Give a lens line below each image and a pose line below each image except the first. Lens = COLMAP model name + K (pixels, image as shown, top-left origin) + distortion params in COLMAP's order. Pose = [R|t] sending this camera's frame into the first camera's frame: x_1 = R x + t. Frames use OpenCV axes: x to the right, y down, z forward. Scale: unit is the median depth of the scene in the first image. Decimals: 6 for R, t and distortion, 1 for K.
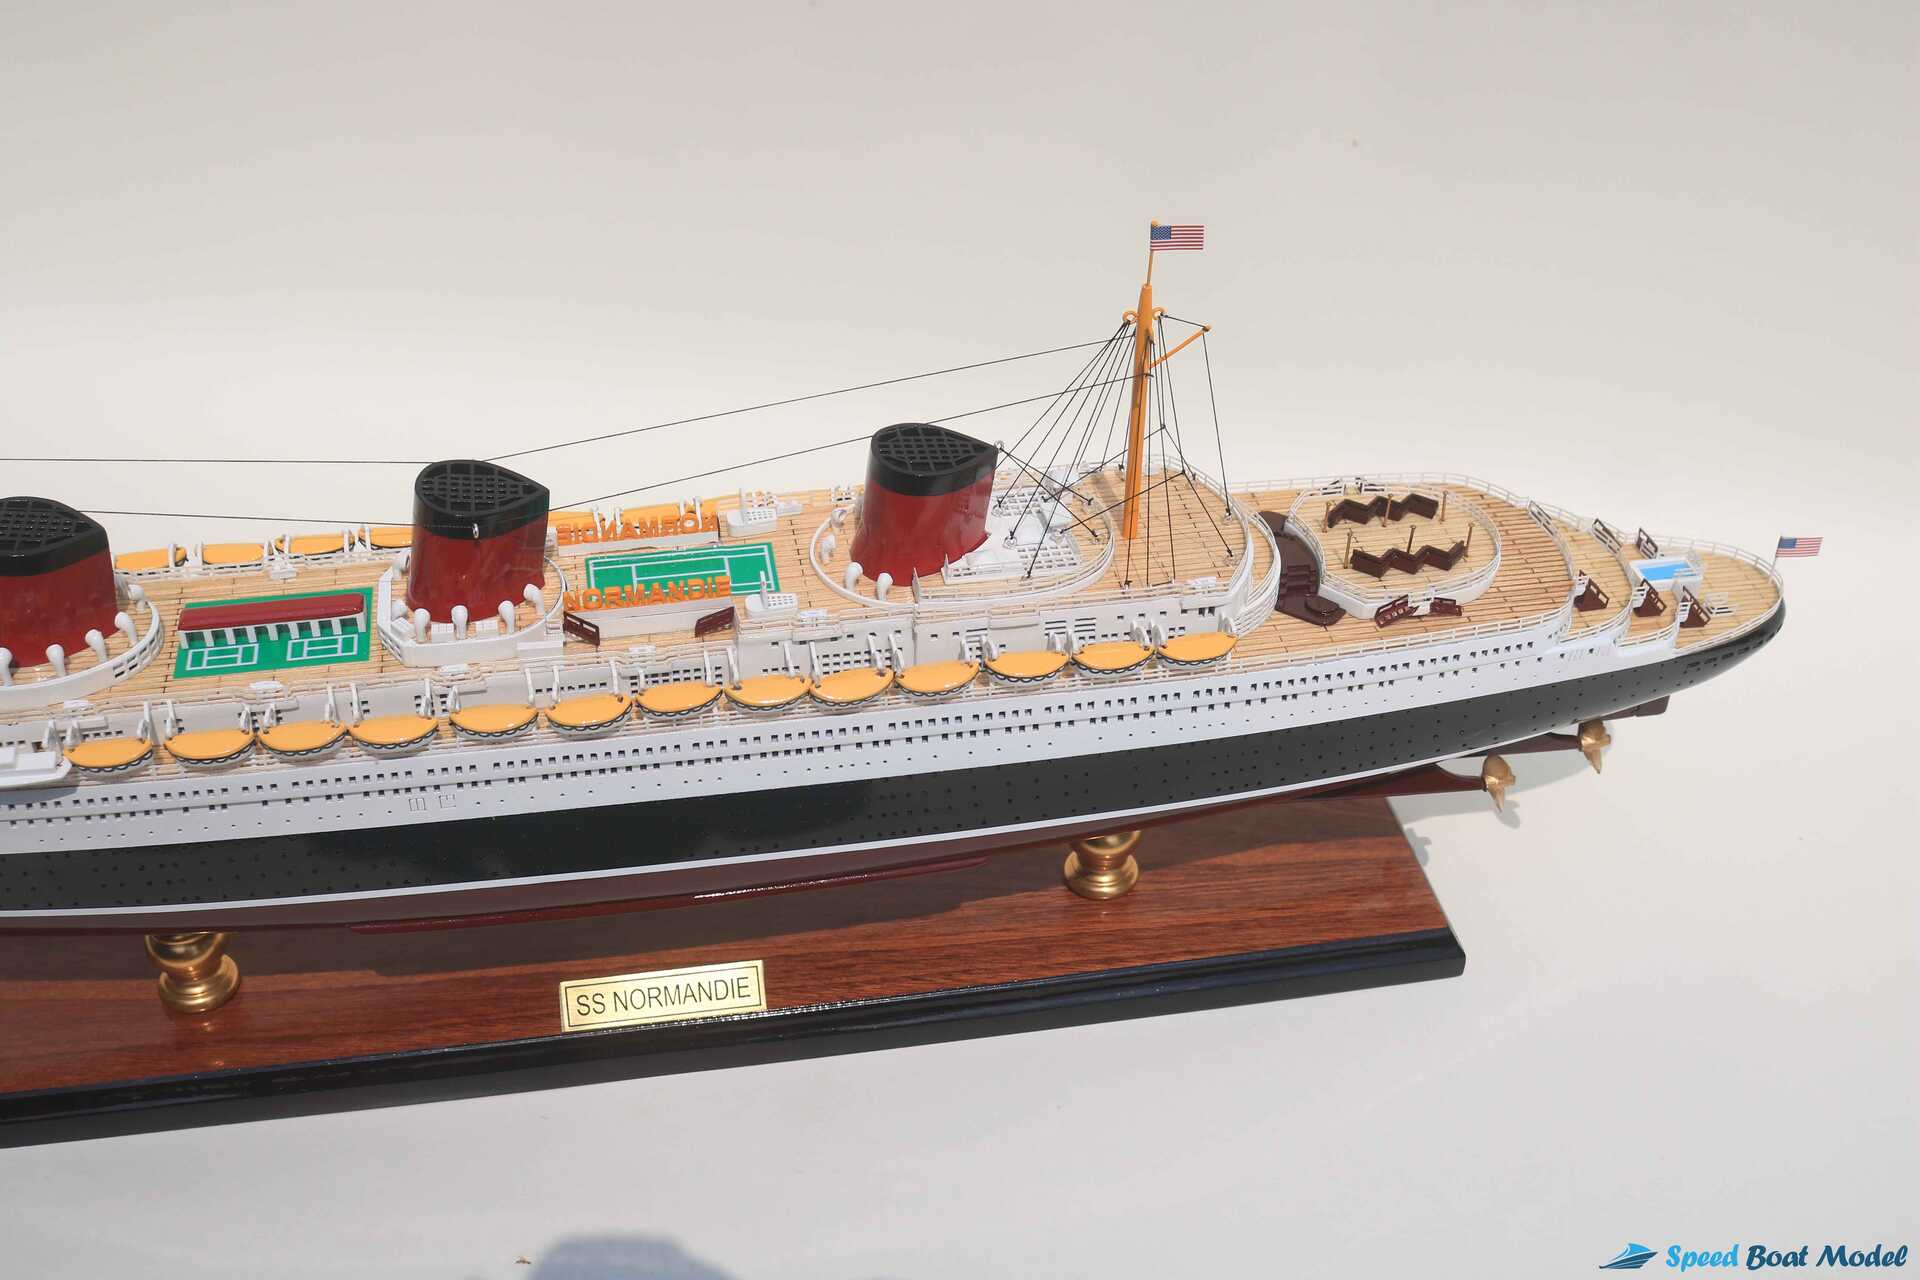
lens RADIAL K [[2141.2, 0, 960.0], [0, 2141.2, 640.0], [0, 0, 1]] dist [-0.108126, 0.021687]
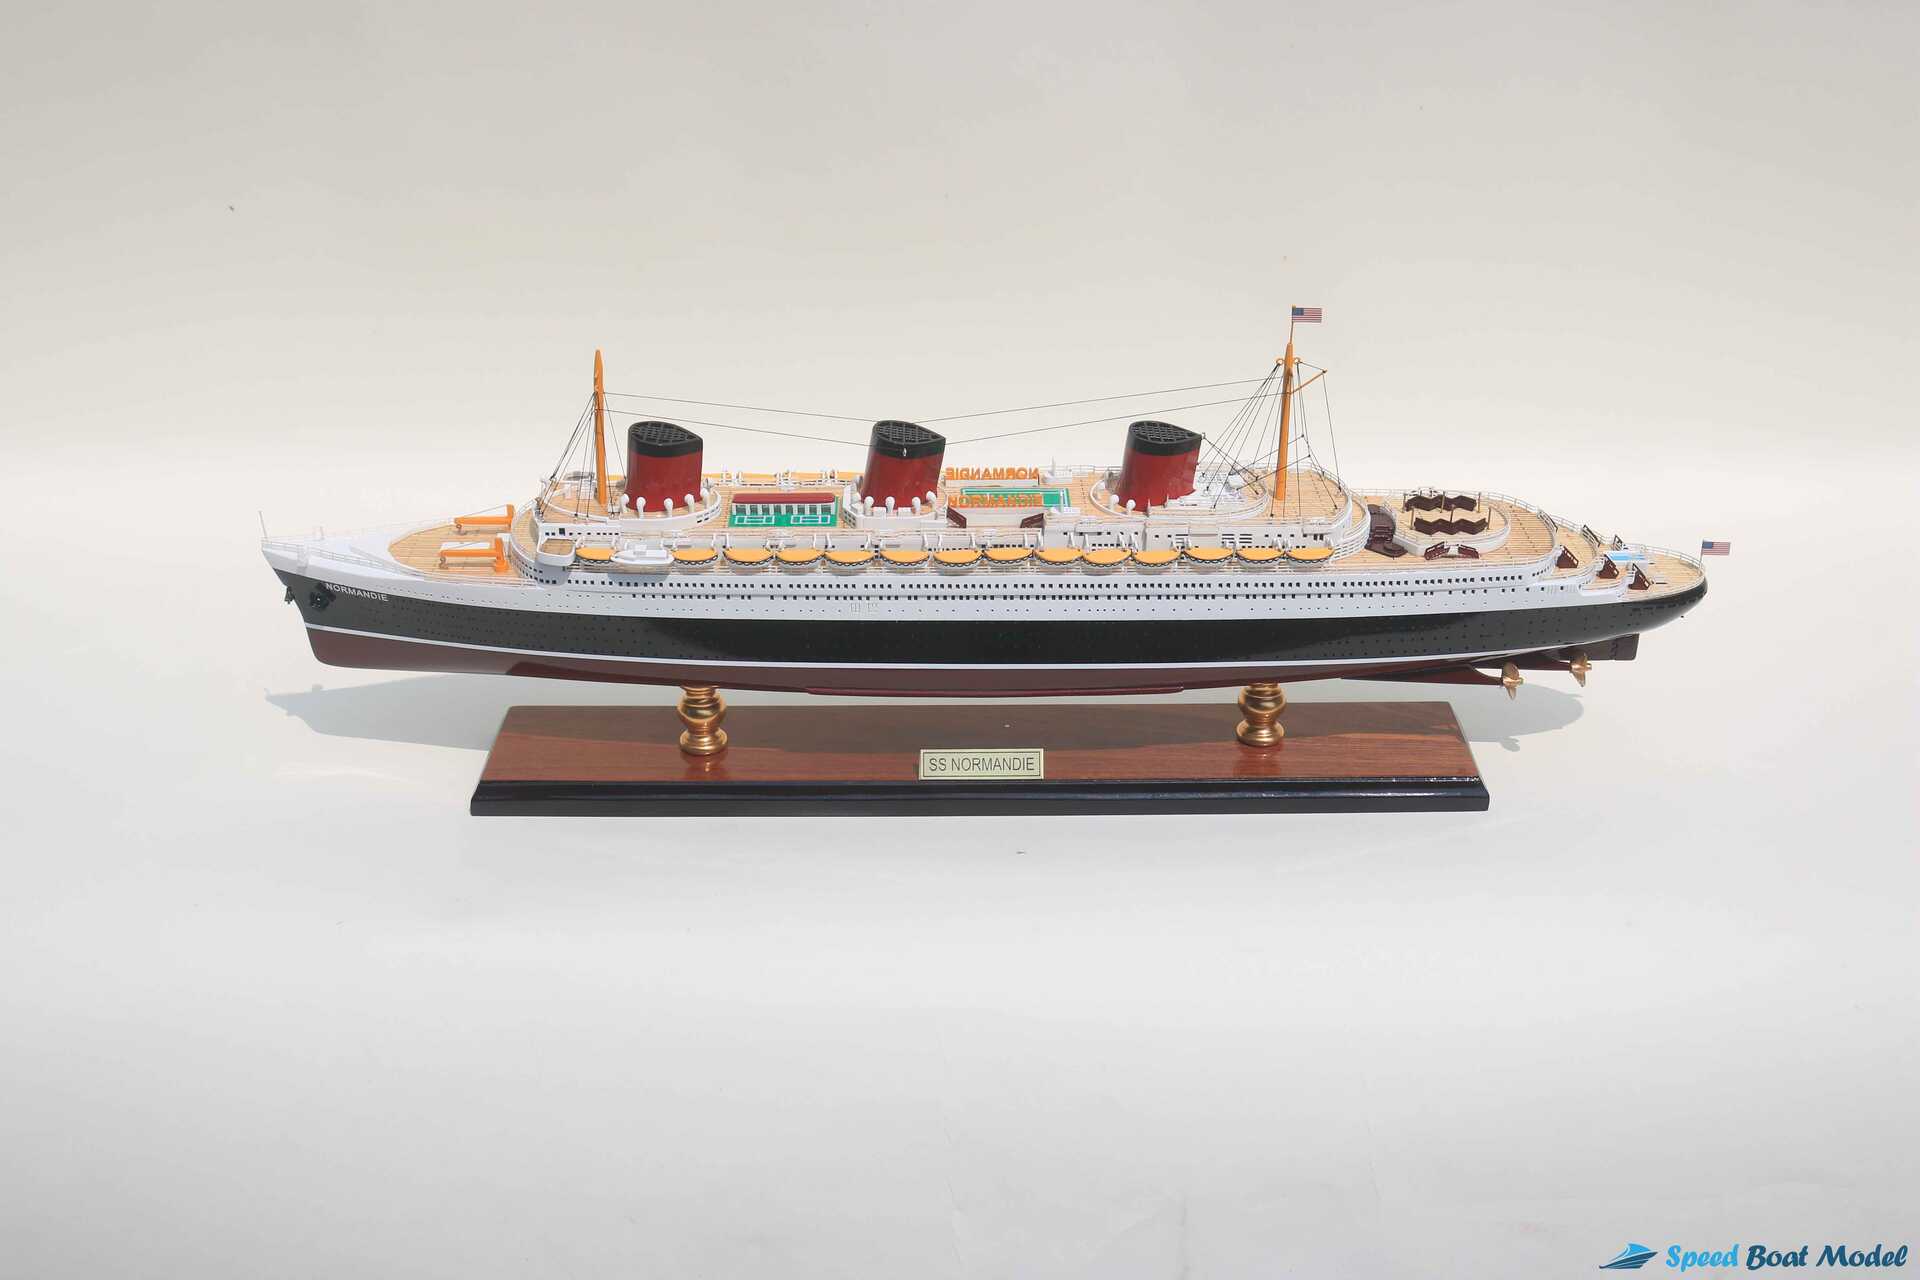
lens RADIAL K [[2164.2, 0, 960.0], [0, 2164.2, 640.0], [0, 0, 1]] dist [-0.097630, 0.027255]
pose [[0.985943, 0.063236, -0.154651, 0.106256], [-0.086802, 0.984758, -0.150723, 0.356062], [0.142762, 0.162028, 0.976404, -0.715566]]
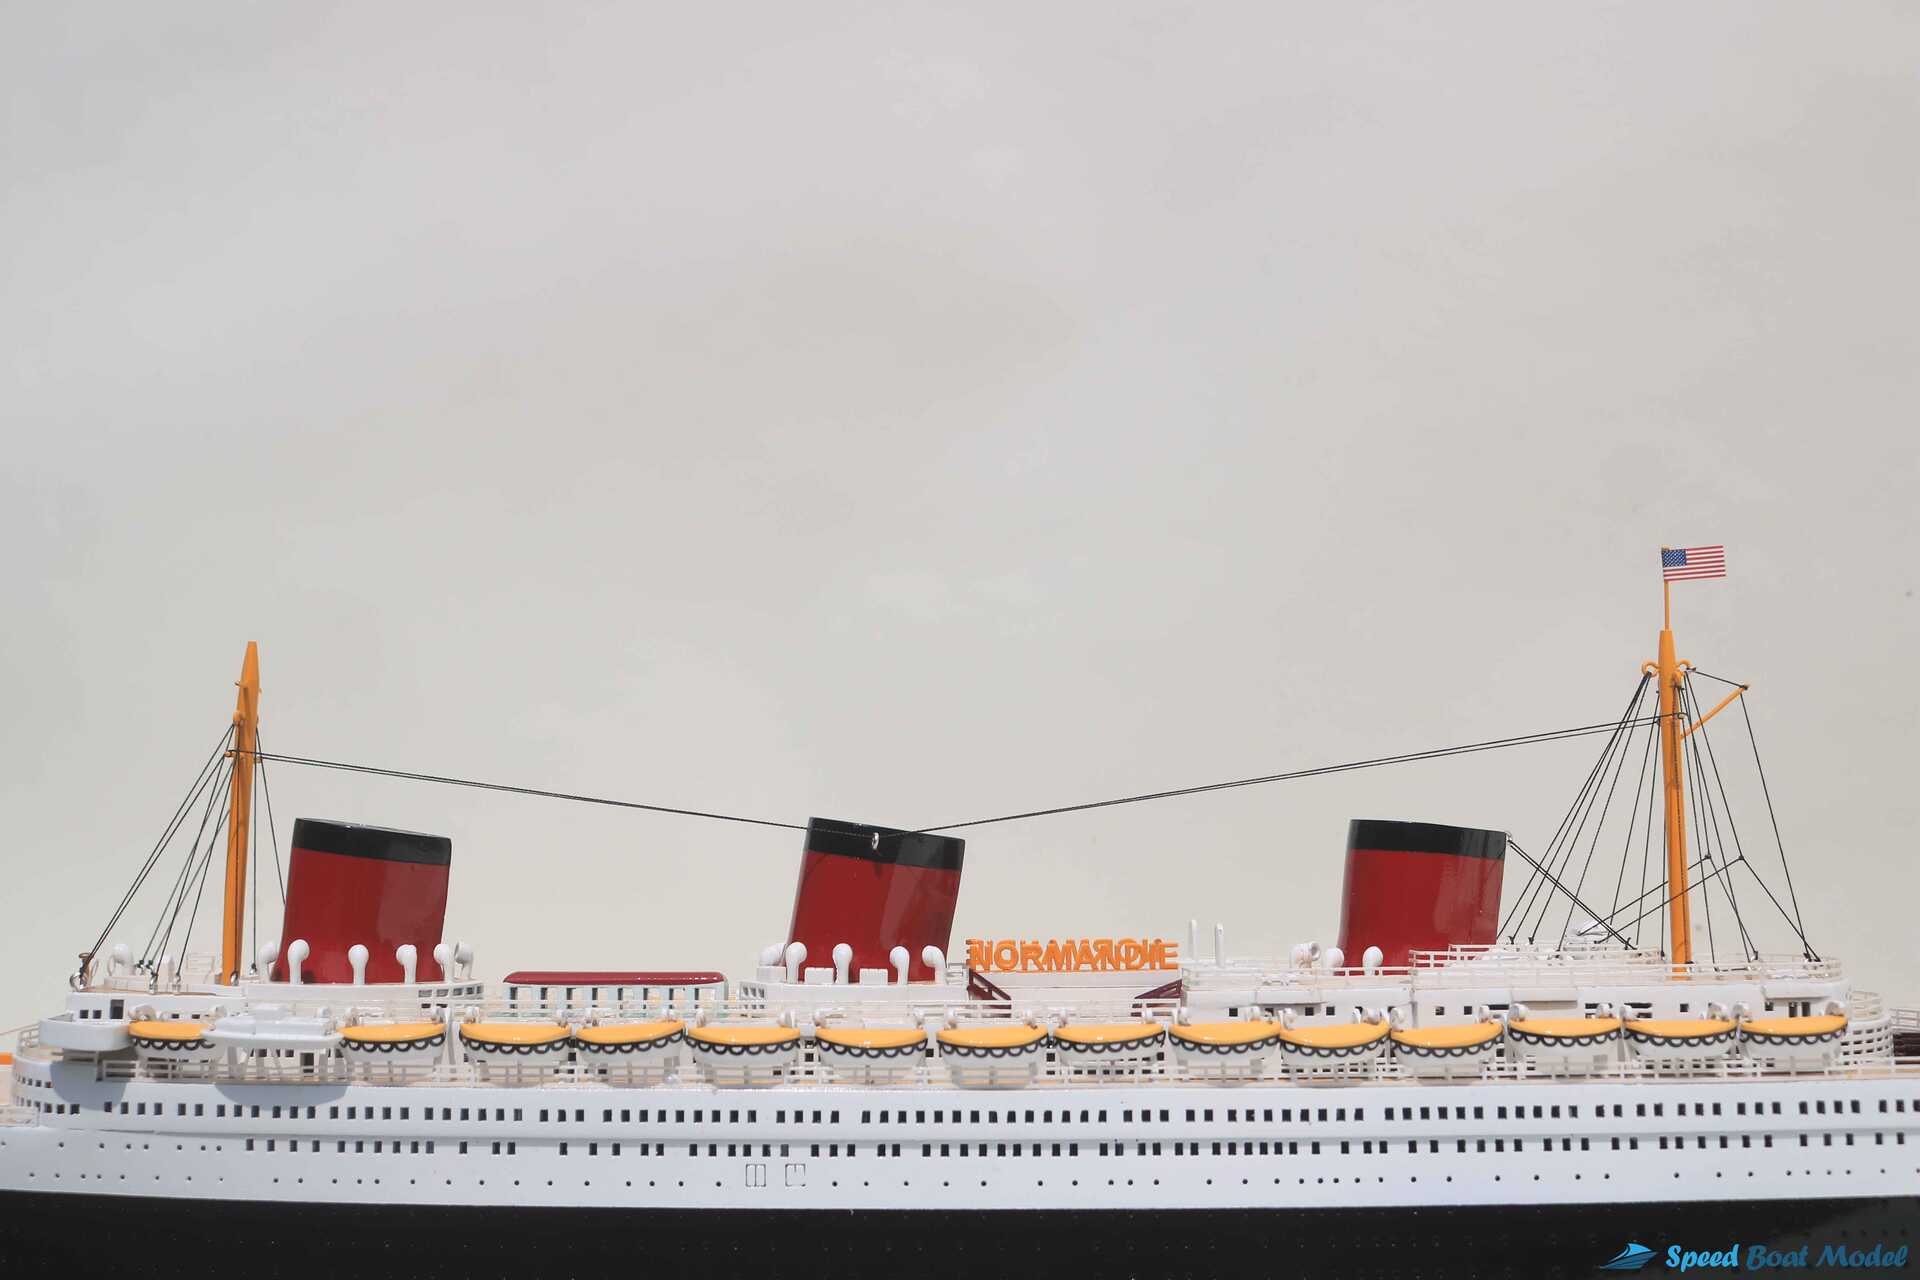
lens RADIAL K [[2218.8, 0, 960.0], [0, 2218.8, 640.0], [0, 0, 1]] dist [-0.103797, 0.112570]
pose [[0.983100, -0.046055, -0.177179, -0.034884], [-0.088755, 0.726574, -0.681332, 0.453597], [0.160112, 0.685543, 0.710208, 0.313303]]
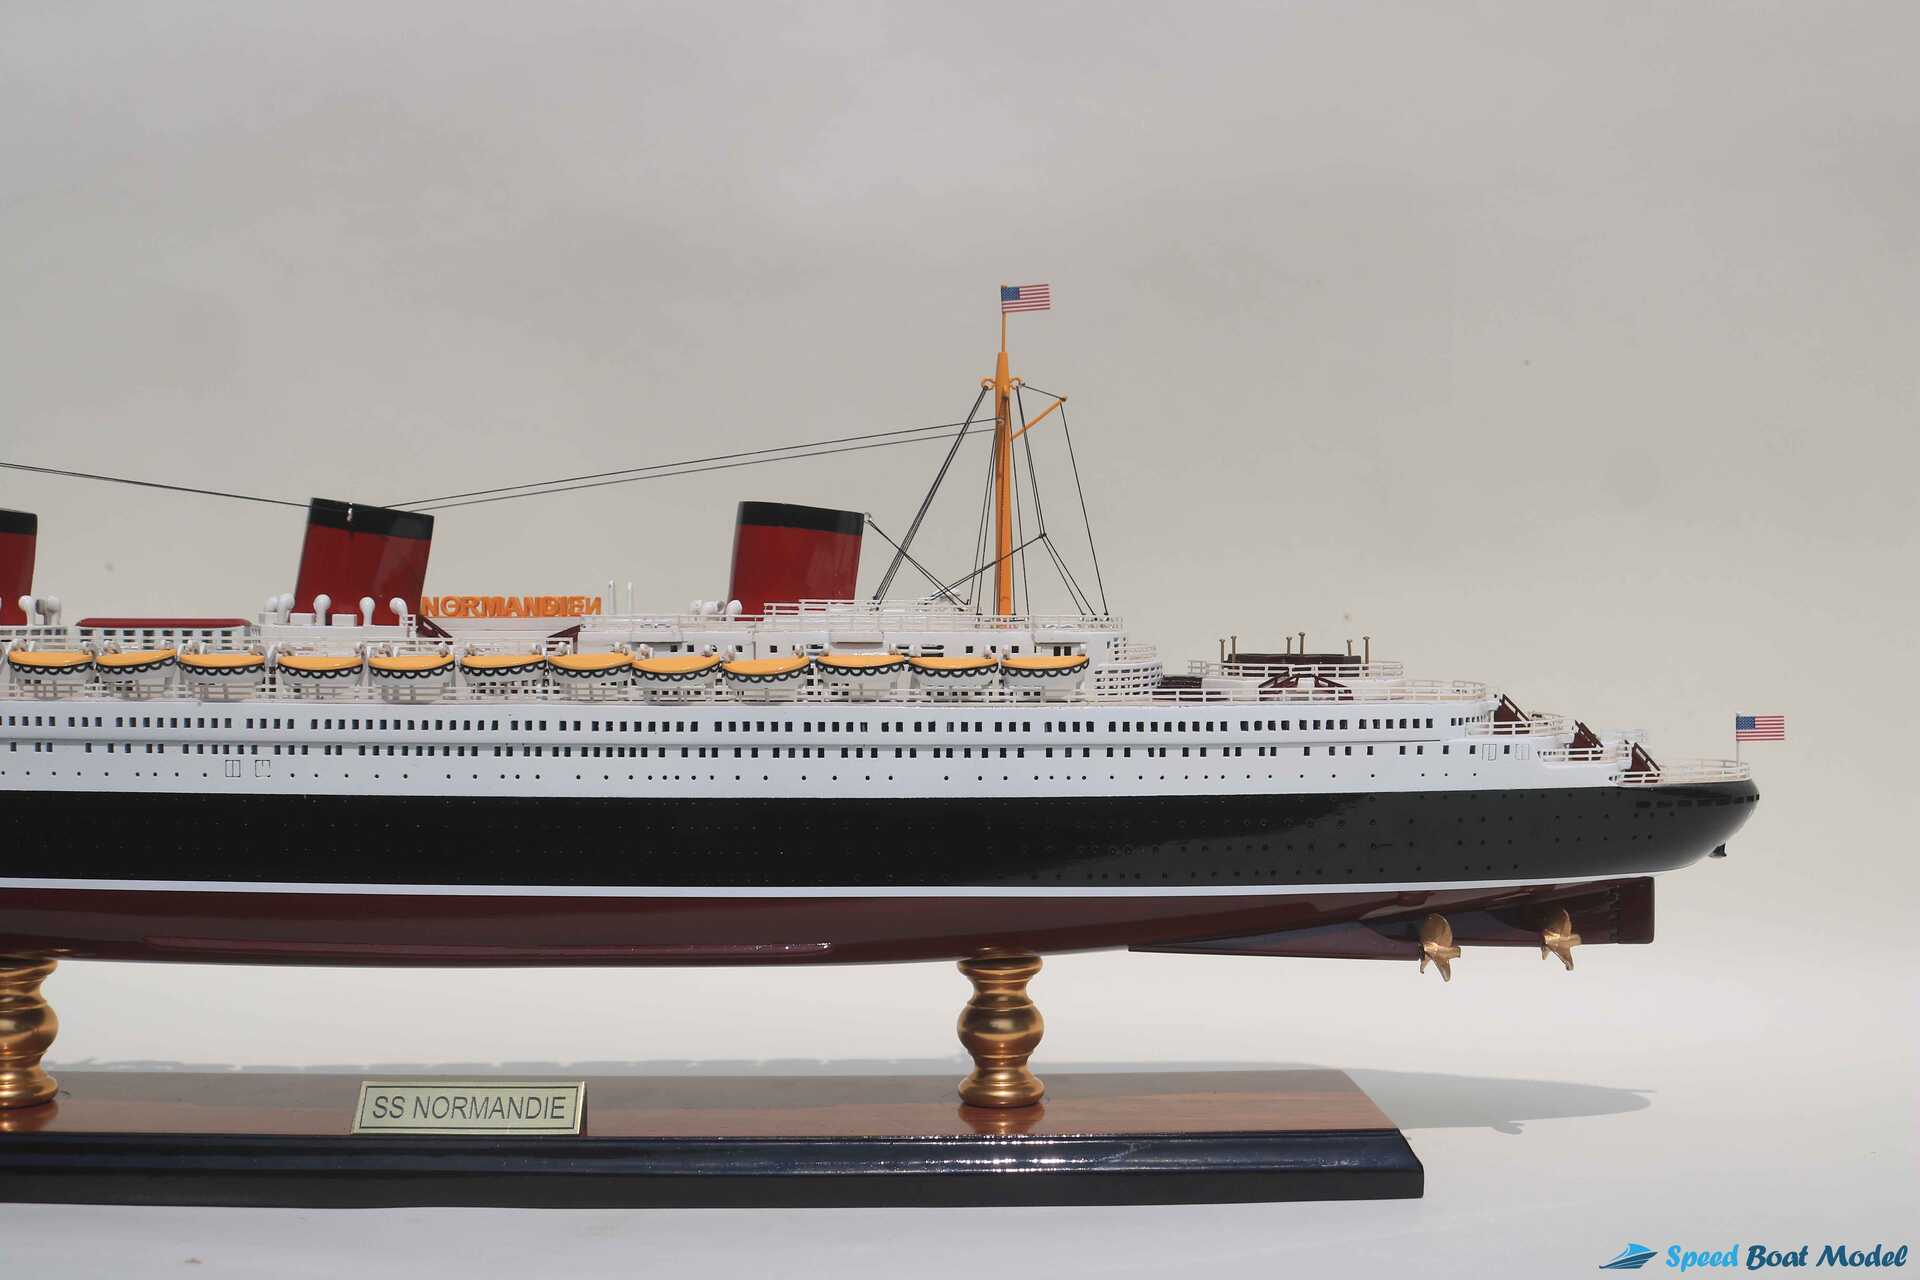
lens RADIAL K [[1935.4, 0, 960.0], [0, 1935.4, 640.0], [0, 0, 1]] dist [-0.133102, 0.123985]
pose [[0.985935, -0.018088, -0.166150, 0.217374], [-0.085002, 0.801679, -0.591680, 0.506658], [0.143901, 0.597481, 0.788865, 0.308775]]
